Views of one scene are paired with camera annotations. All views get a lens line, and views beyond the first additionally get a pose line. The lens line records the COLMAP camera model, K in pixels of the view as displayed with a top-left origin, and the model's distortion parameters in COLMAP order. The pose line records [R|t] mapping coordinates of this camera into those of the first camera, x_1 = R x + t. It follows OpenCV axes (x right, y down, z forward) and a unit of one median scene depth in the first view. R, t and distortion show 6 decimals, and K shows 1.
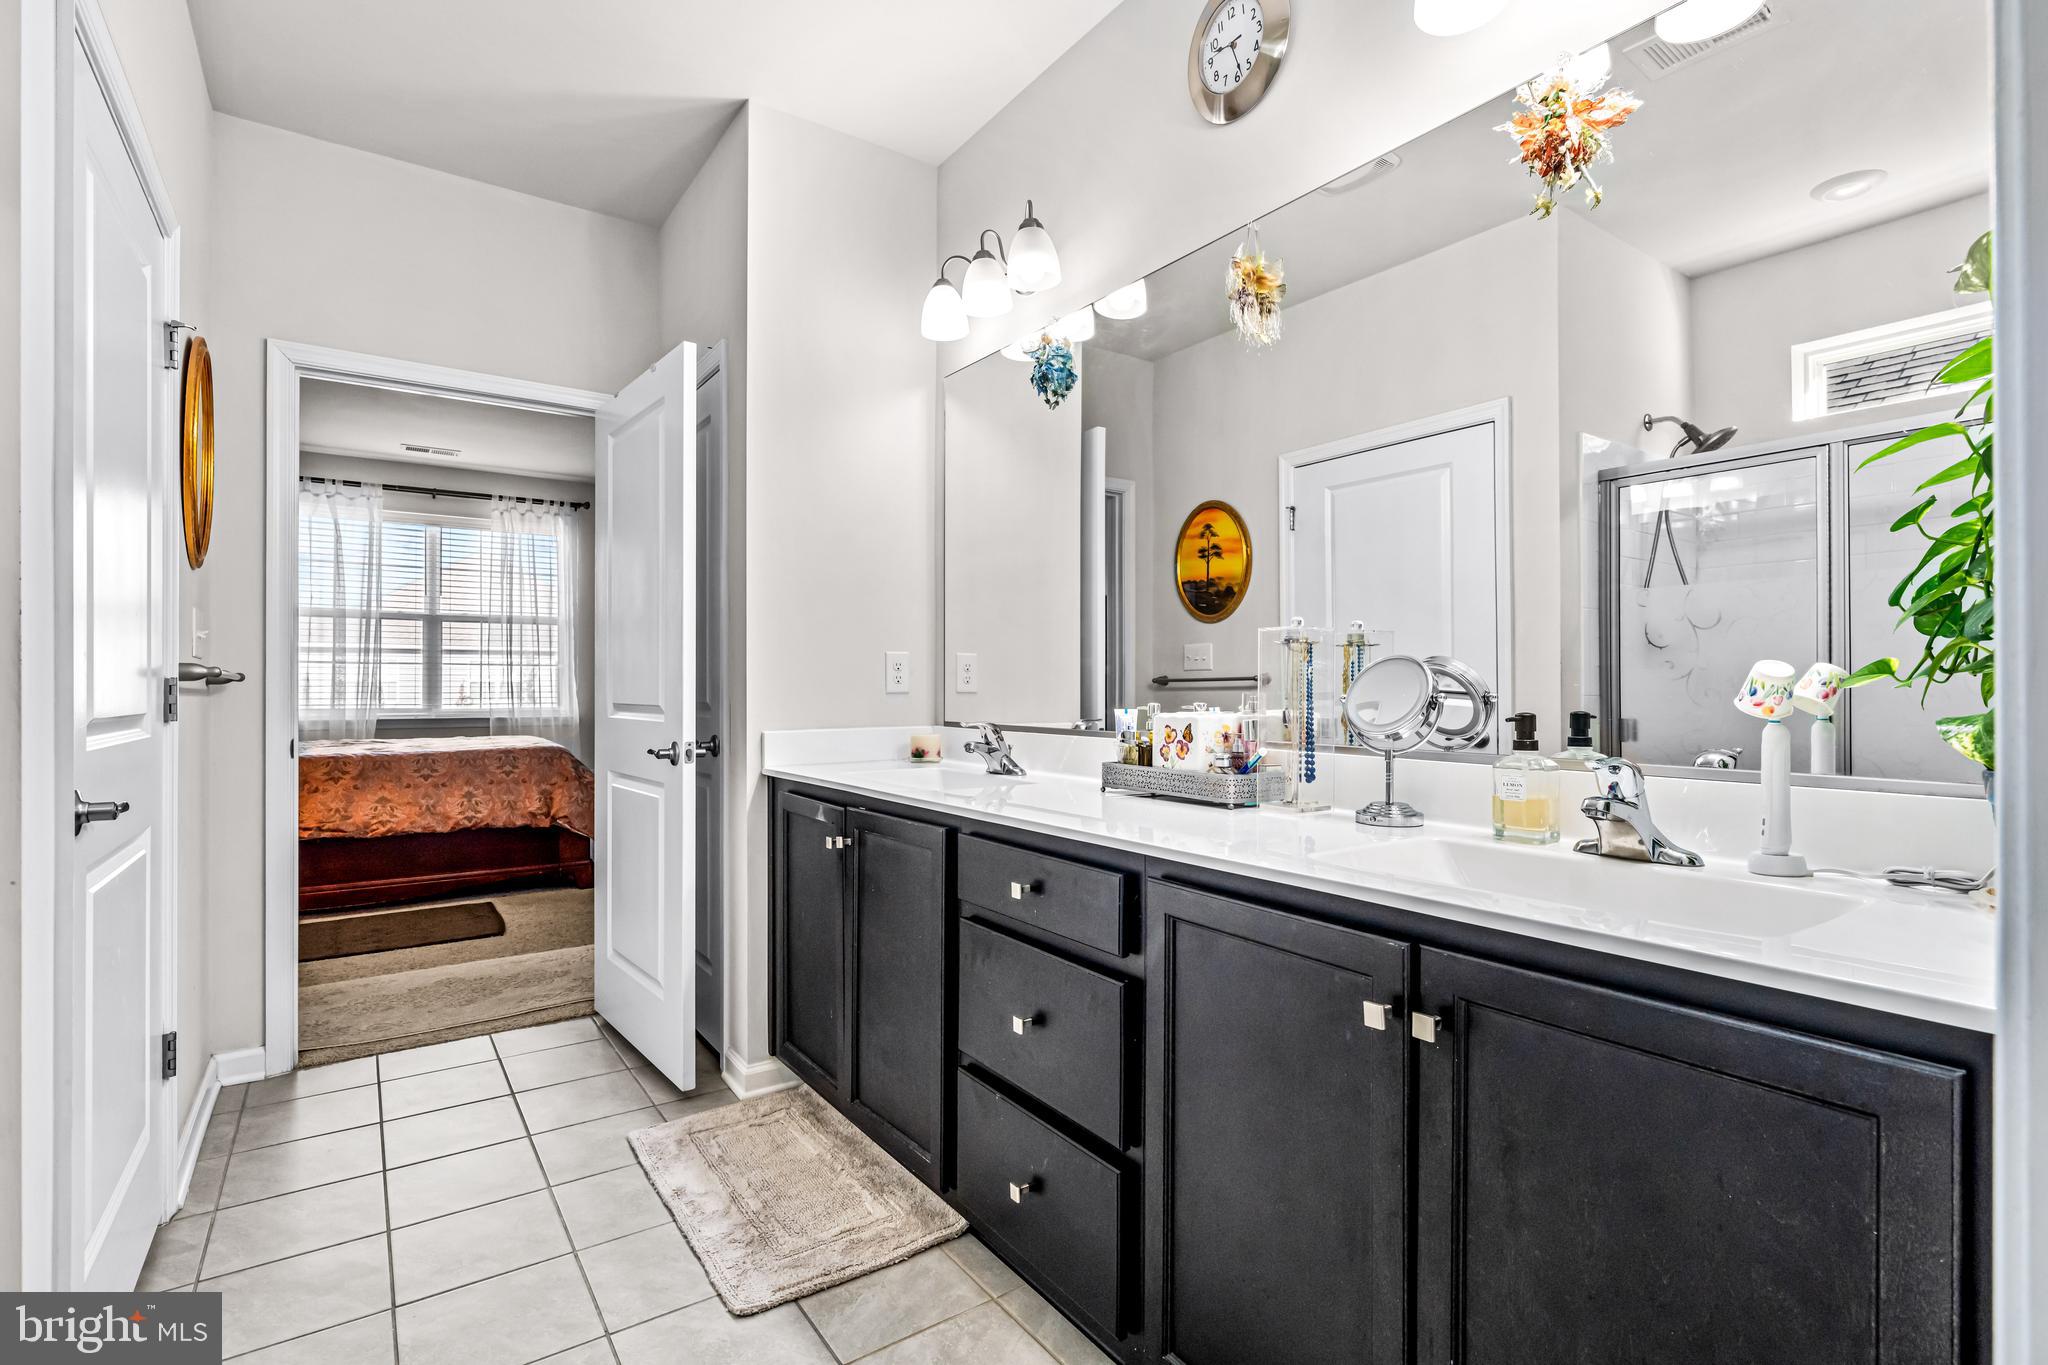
lens RADIAL K [[980.3, 0, 1026.6], [0, 980.3, 681.9], [0, 0, 1]] dist [0.000014, 0.000005]
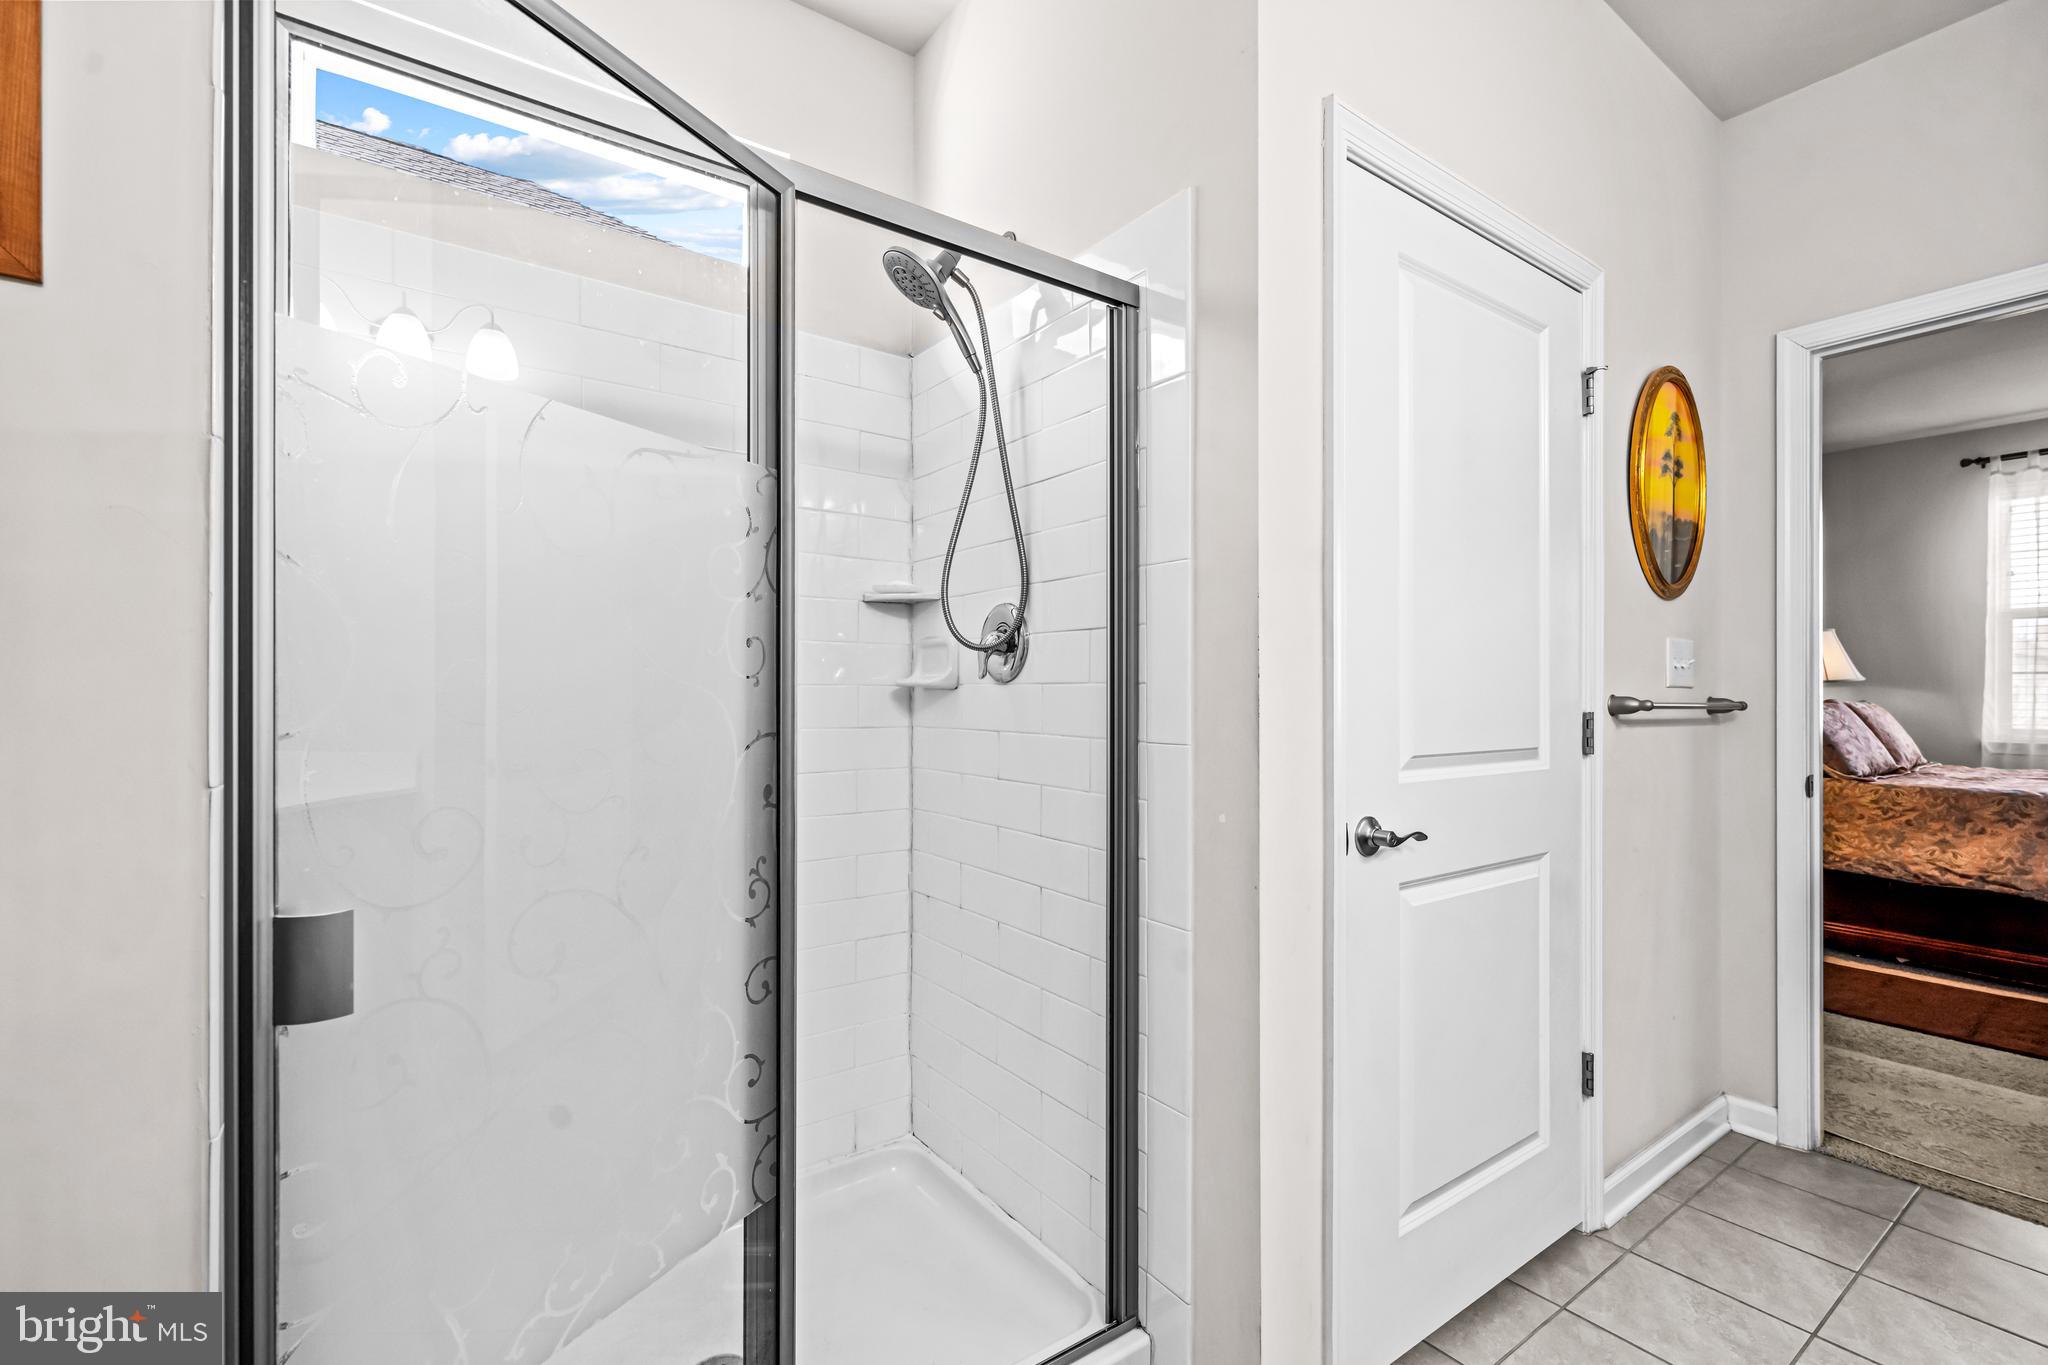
lens RADIAL K [[920.5, 0, 1025.9], [0, 920.5, 678.2], [0, 0, 1]] dist [0.003377, 0.000676]
pose [[0.026184, -0.002958, -0.999653, 0.065112], [-0.001152, 0.999995, -0.002989, -0.026123], [0.999656, 0.001230, 0.026181, 0.259843]]
